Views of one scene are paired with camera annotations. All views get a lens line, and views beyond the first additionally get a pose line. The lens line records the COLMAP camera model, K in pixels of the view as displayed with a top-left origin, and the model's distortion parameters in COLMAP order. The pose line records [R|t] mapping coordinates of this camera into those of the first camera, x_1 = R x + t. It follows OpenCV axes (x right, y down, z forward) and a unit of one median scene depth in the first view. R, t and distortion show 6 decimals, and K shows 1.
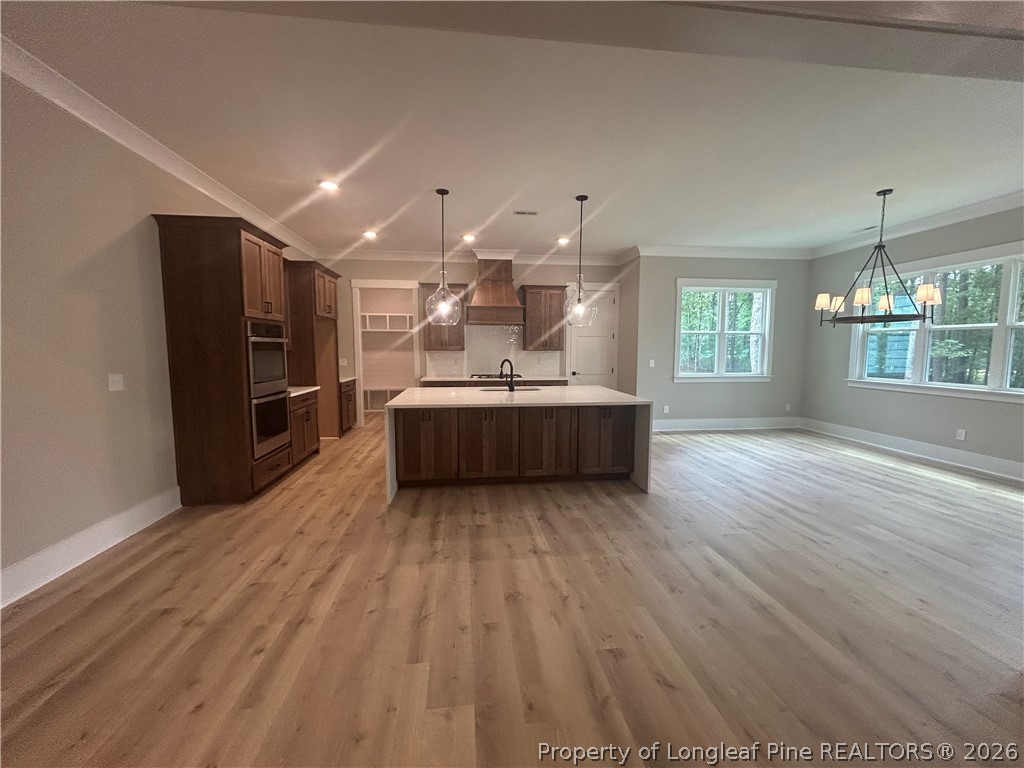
lens RADIAL K [[410.8, 0, 513.4], [0, 410.8, 382.3], [0, 0, 1]] dist [-0.001033, 0.000892]
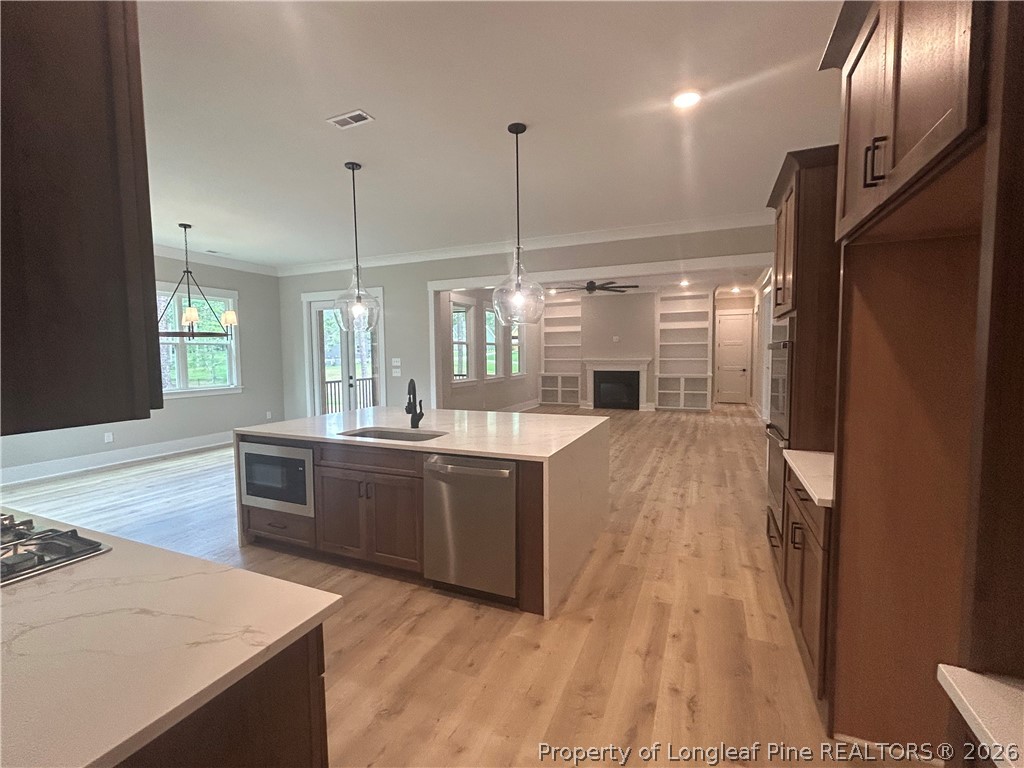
lens RADIAL K [[449.9, 0, 516.3], [0, 449.9, 385.0], [0, 0, 1]] dist [-0.017288, -0.000074]
pose [[-0.864150, -0.029855, 0.502348, -0.592557], [0.049460, 0.988367, 0.143822, -0.160947], [-0.500798, 0.149130, -0.852620, 1.814490]]
